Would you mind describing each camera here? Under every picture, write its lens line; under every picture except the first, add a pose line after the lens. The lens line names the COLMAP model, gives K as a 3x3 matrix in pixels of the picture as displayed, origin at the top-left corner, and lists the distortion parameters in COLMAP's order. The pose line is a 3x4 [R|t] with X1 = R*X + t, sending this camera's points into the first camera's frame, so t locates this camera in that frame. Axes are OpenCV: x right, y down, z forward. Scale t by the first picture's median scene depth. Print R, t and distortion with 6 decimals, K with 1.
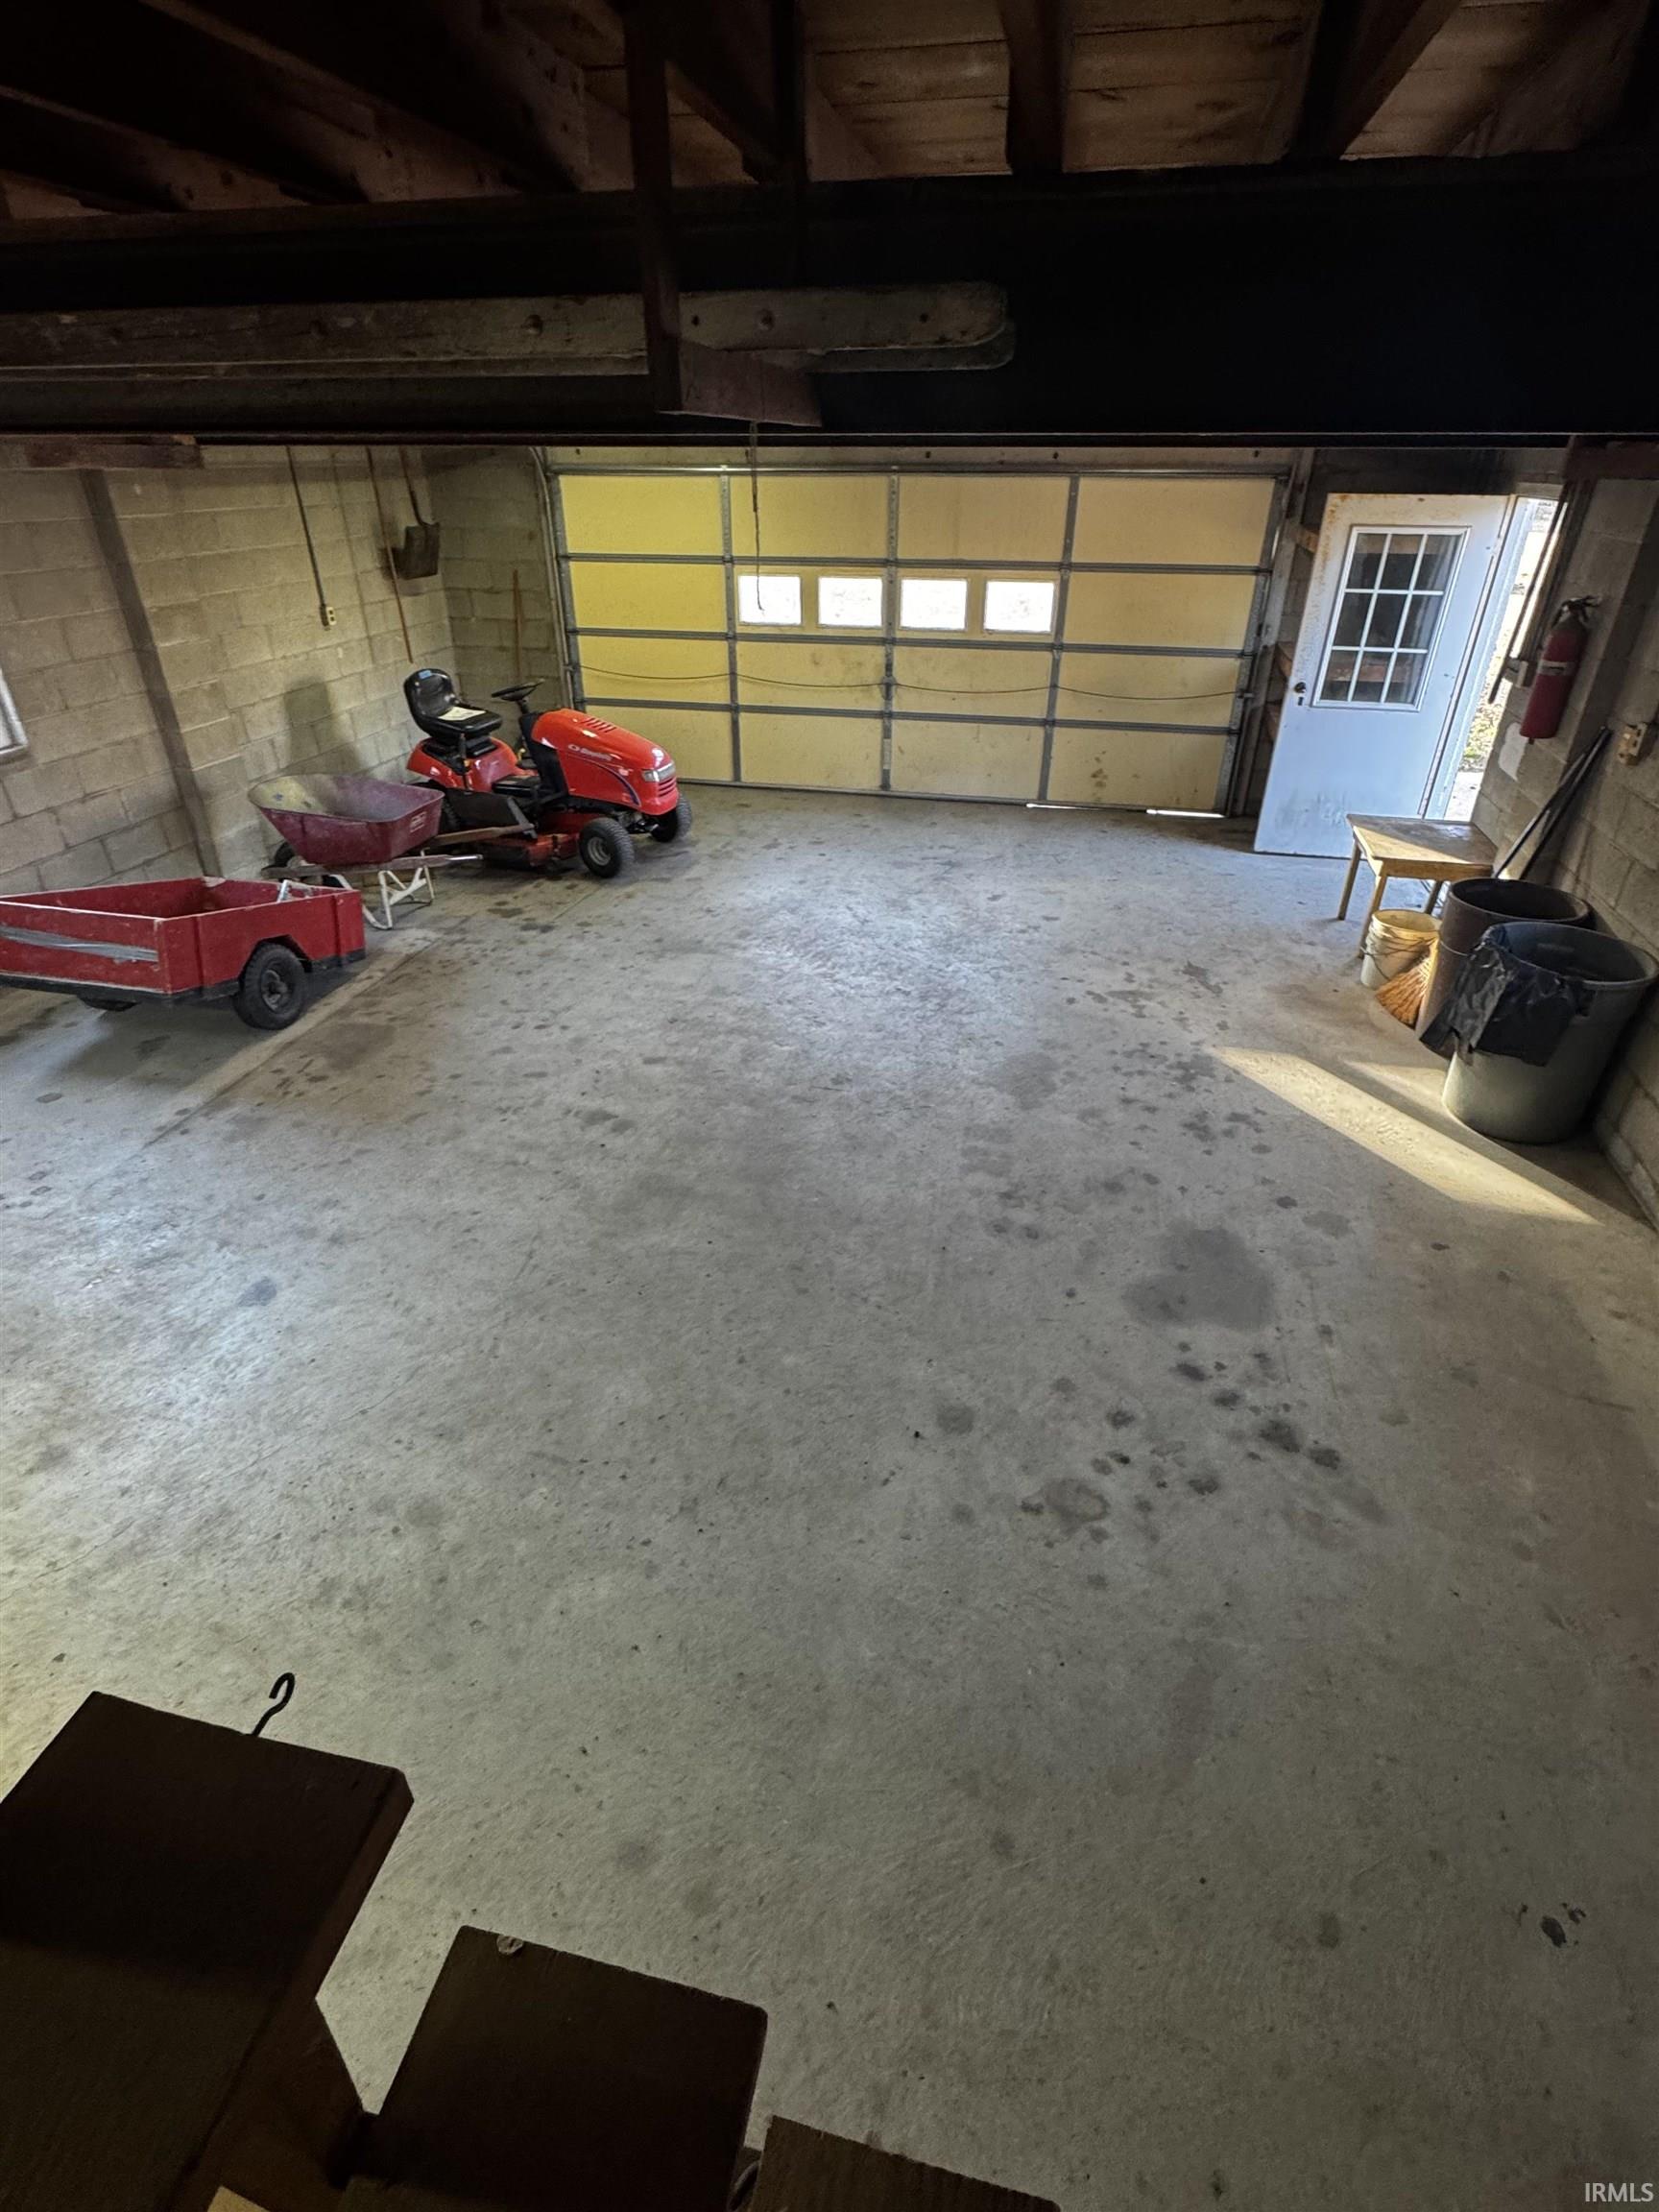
lens RADIAL K [[1076.8, 0, 830.5], [0, 1076.8, 1107.6], [0, 0, 1]] dist [-0.002623, 0.000255]
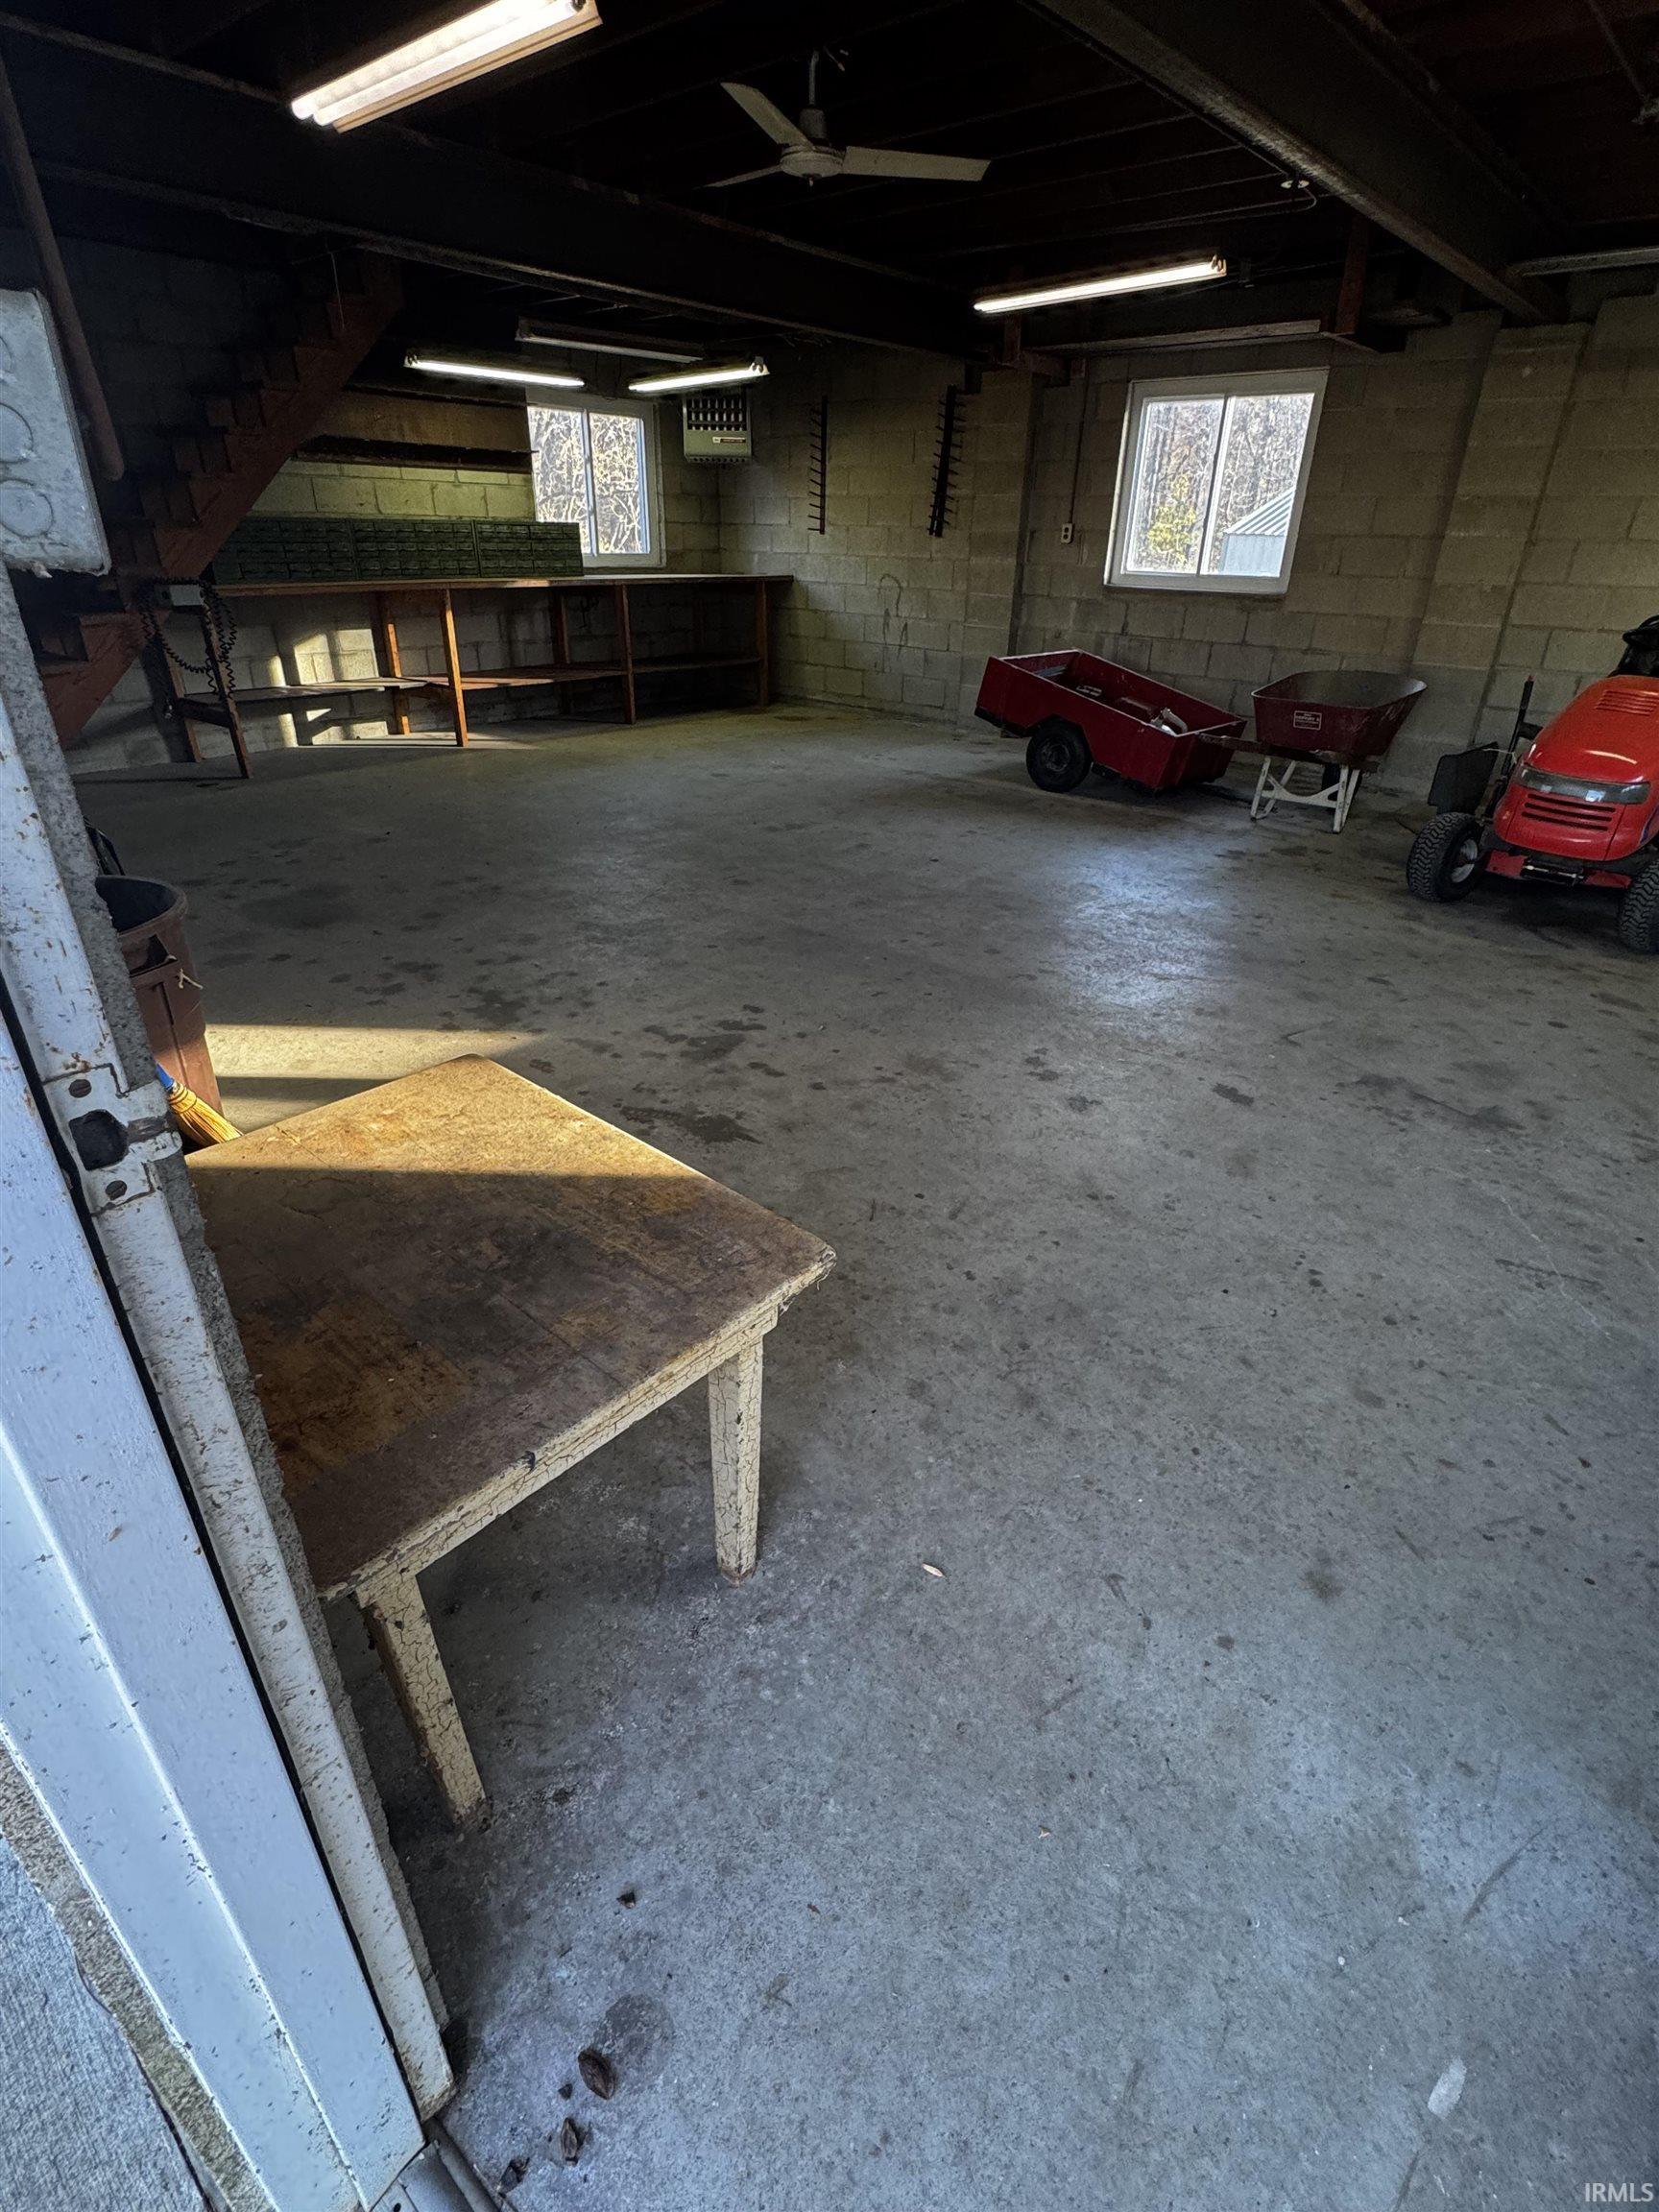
lens RADIAL K [[1076.8, 0, 831.8], [0, 1076.8, 1106.8], [0, 0, 1]] dist [-0.002623, 0.000255]
pose [[-0.482566, 0.401409, -0.778461, 0.717691], [-0.472588, 0.628982, 0.617287, -0.477185], [0.737422, 0.665772, -0.113824, 1.133632]]
